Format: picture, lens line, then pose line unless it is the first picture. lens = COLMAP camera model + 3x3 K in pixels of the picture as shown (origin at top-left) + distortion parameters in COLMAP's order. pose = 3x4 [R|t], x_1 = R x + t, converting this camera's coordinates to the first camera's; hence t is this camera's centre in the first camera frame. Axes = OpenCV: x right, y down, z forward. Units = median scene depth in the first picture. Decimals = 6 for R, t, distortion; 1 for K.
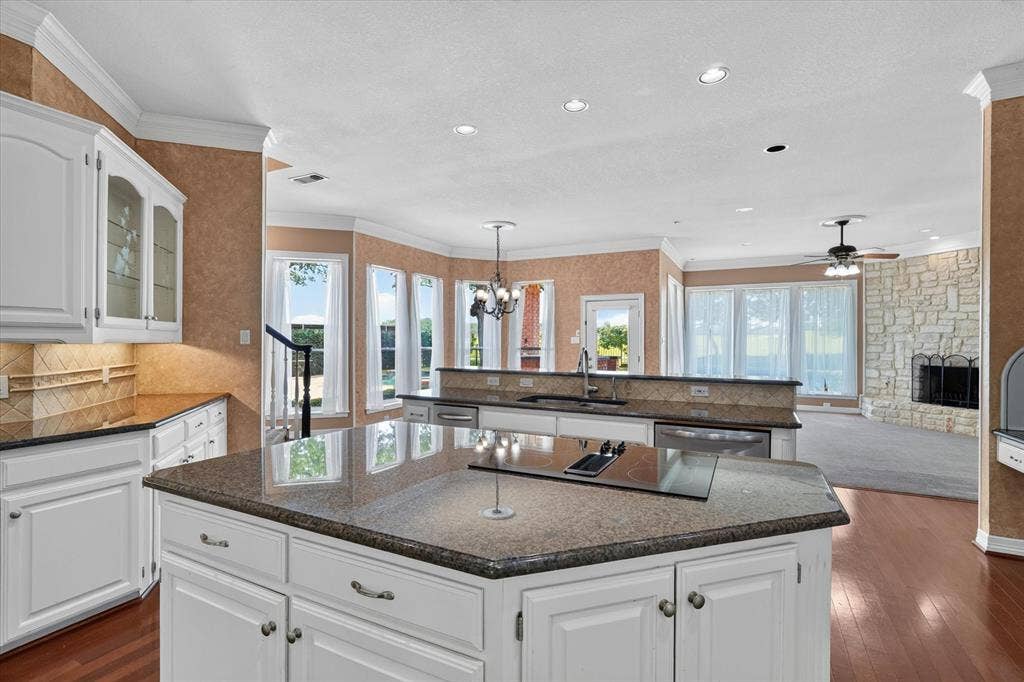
lens RADIAL K [[473.4, 0, 510.0], [0, 473.4, 339.3], [0, 0, 1]] dist [-0.015590, 0.005895]
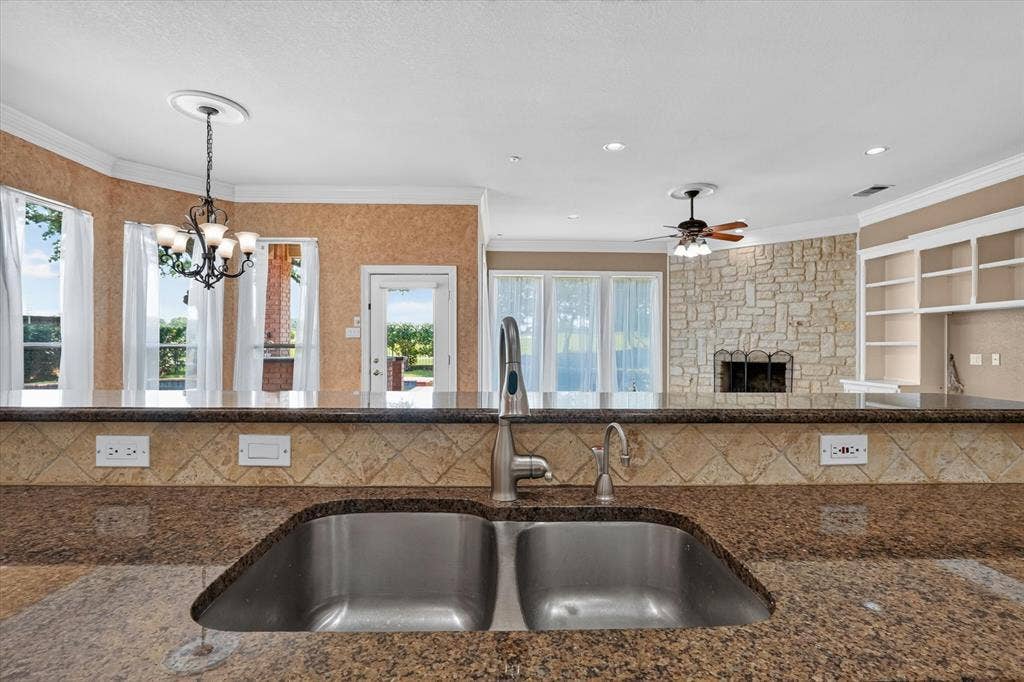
lens RADIAL K [[473.4, 0, 513.9], [0, 473.4, 340.9], [0, 0, 1]] dist [-0.015590, 0.005895]
pose [[0.872337, 0.003117, 0.488895, 0.013804], [-0.003490, 0.999994, -0.000148, 0.014036], [-0.488893, -0.001577, 0.872343, 0.351922]]
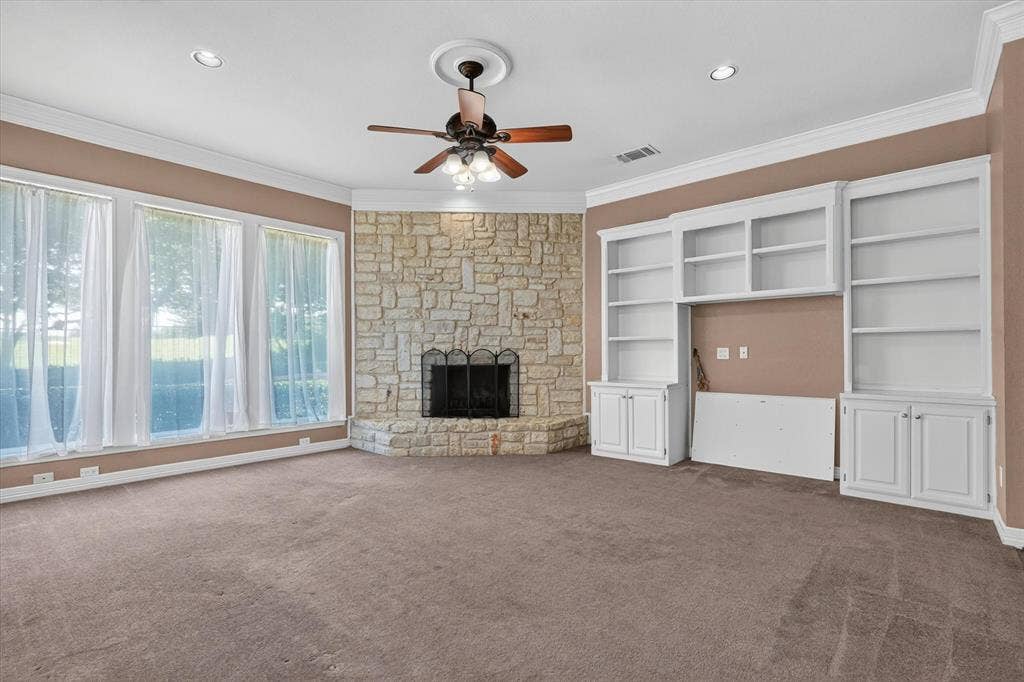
lens RADIAL K [[473.4, 0, 509.9], [0, 473.4, 350.1], [0, 0, 1]] dist [-0.015590, 0.005895]
pose [[0.251855, 0.001084, 0.967764, 0.208967], [-0.000223, 0.999999, -0.001062, 0.033015], [-0.967765, 0.000051, 0.251855, 0.703872]]
